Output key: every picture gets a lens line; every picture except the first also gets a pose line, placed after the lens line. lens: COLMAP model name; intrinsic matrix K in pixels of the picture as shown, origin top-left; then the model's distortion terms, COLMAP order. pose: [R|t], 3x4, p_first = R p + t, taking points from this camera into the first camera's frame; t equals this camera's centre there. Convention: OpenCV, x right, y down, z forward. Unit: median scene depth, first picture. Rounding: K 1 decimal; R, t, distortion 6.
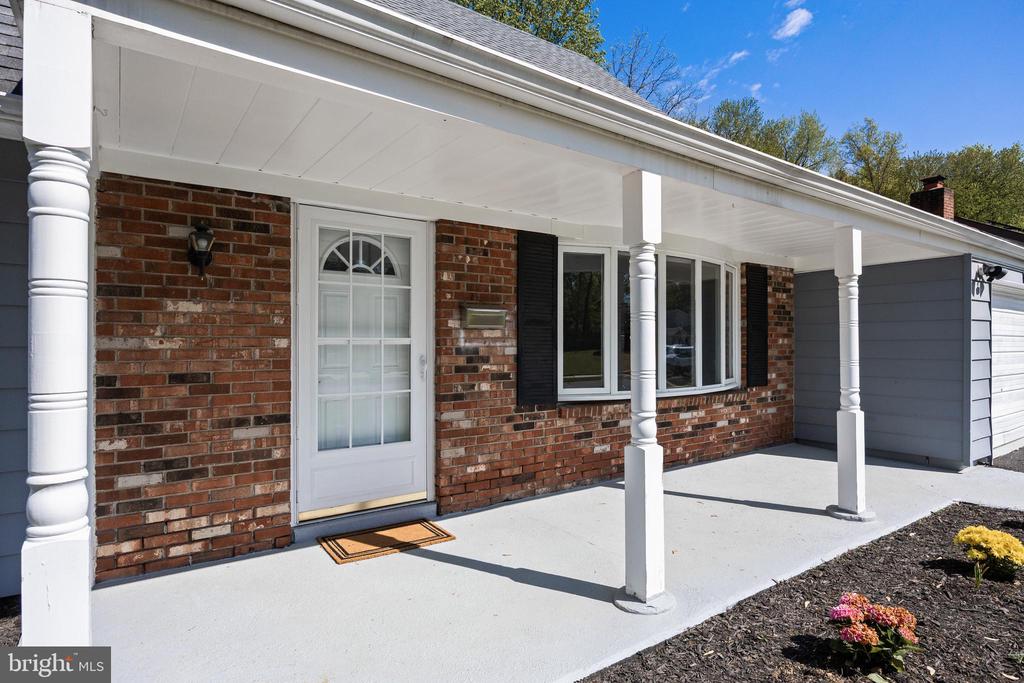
lens RADIAL K [[598.2, 0, 512.0], [0, 598.2, 341.5], [0, 0, 1]] dist [-0.000133, -0.000307]
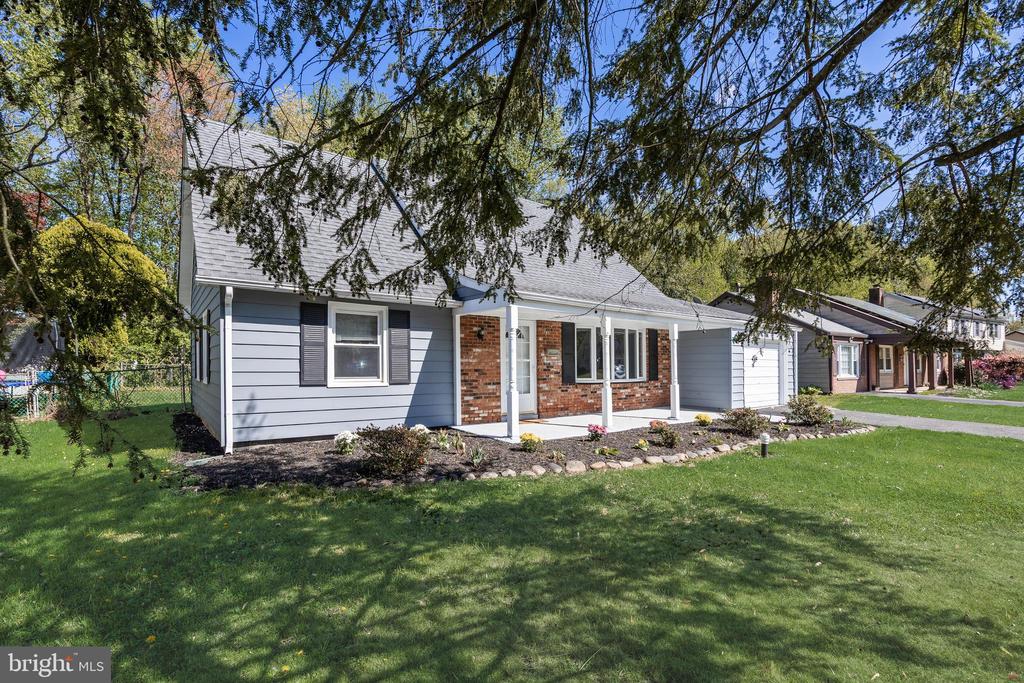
lens RADIAL K [[532.1, 0, 512.0], [0, 532.1, 341.5], [0, 0, 1]] dist [-0.000527, -0.000039]
pose [[0.999002, 0.005531, 0.044314, -0.366327], [-0.003647, 0.999091, -0.042478, 0.017917], [-0.044508, 0.042274, 0.998114, -1.629402]]
